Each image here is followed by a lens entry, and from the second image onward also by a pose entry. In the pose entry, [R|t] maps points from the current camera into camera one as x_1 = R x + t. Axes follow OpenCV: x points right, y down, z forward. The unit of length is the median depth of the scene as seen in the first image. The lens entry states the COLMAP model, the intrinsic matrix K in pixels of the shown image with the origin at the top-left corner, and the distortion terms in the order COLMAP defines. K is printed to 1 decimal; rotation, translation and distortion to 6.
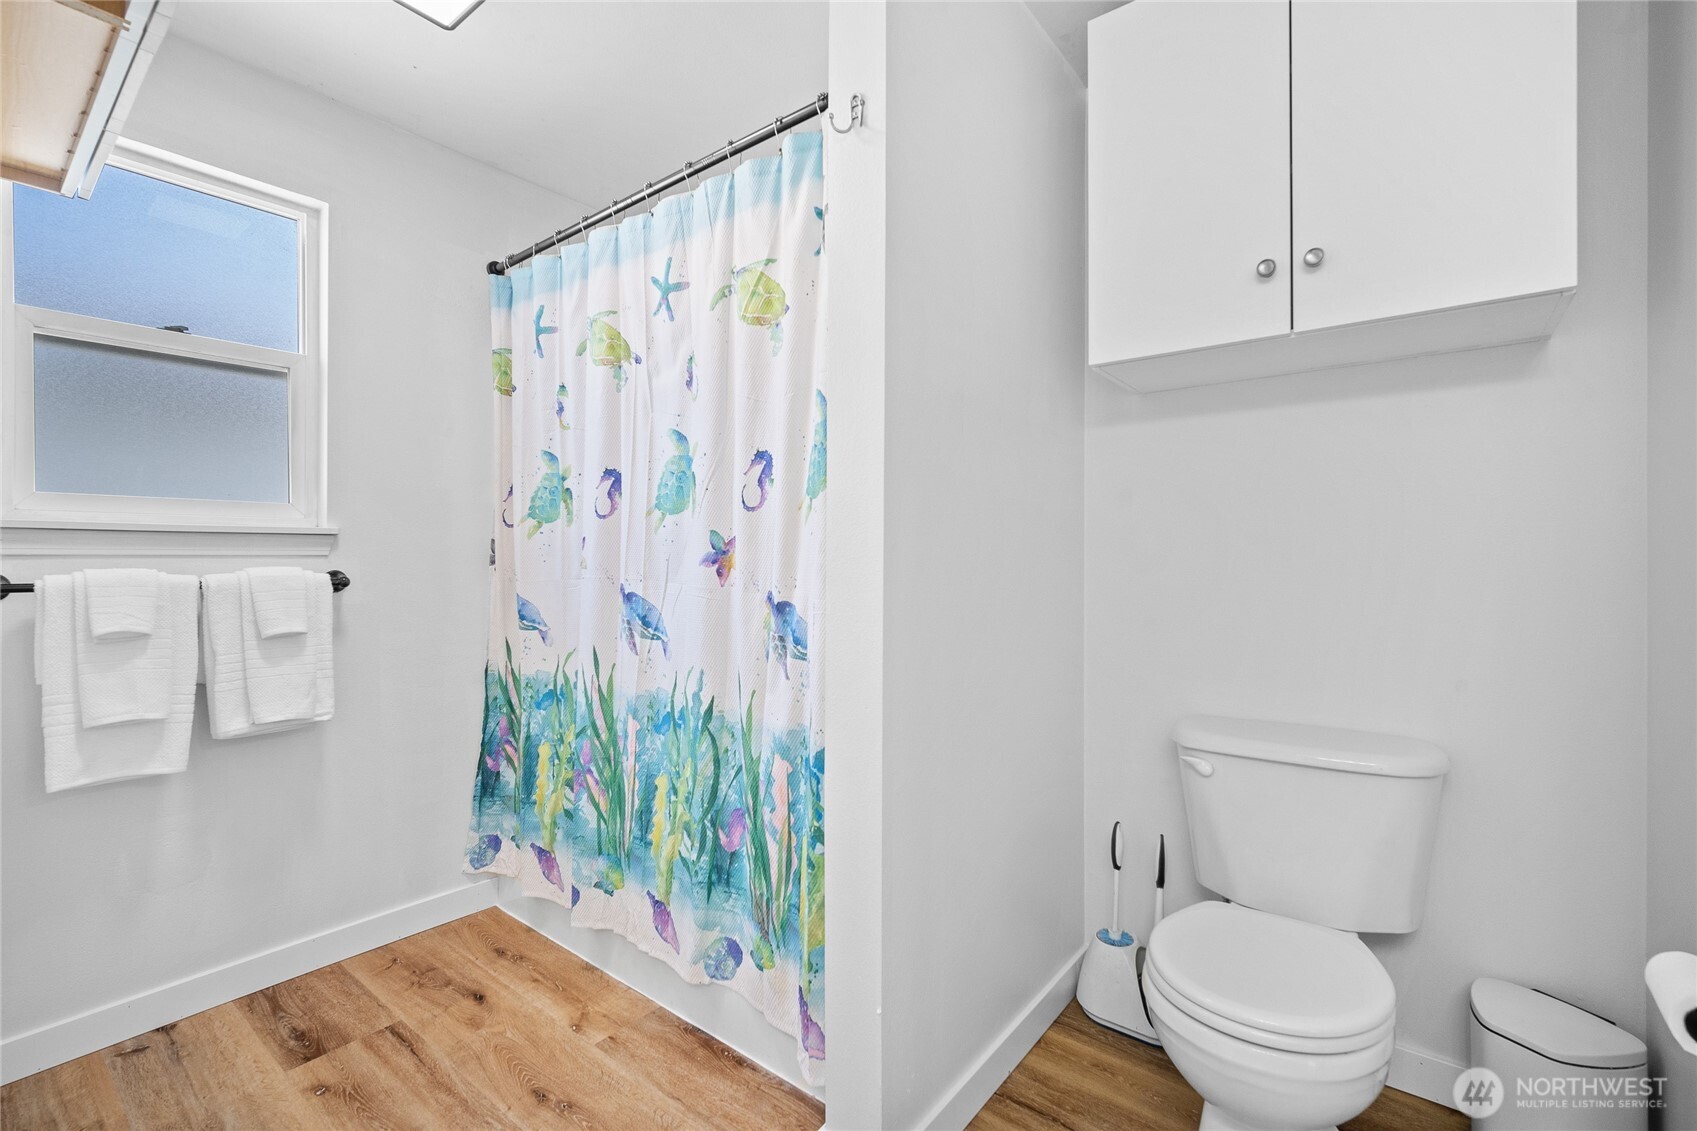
lens RADIAL K [[739.8, 0, 854.6], [0, 739.8, 561.3], [0, 0, 1]] dist [-0.007409, 0.002642]
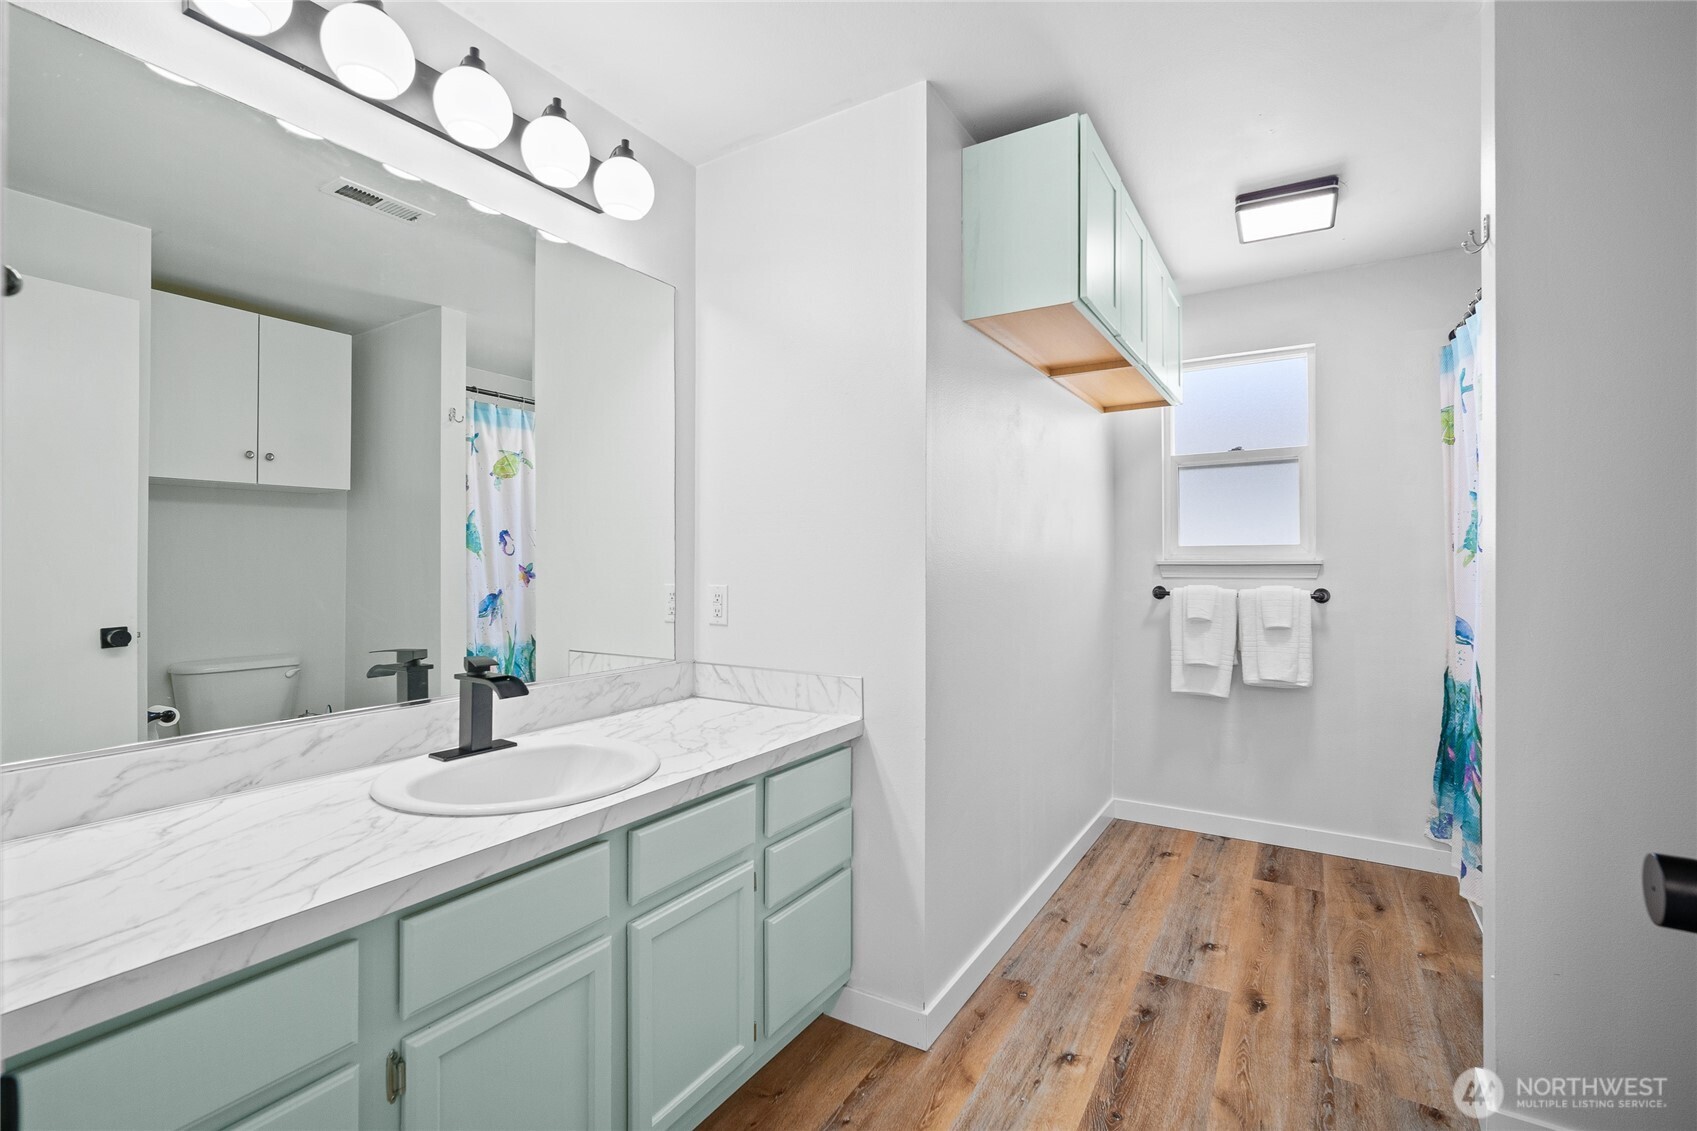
lens RADIAL K [[739.8, 0, 847.0], [0, 739.8, 562.9], [0, 0, 1]] dist [-0.007409, 0.002642]
pose [[0.105080, -0.000161, -0.994464, 0.738568], [0.000458, 1.000000, -0.000113, -0.043708], [0.994464, -0.000444, 0.105080, -0.114978]]
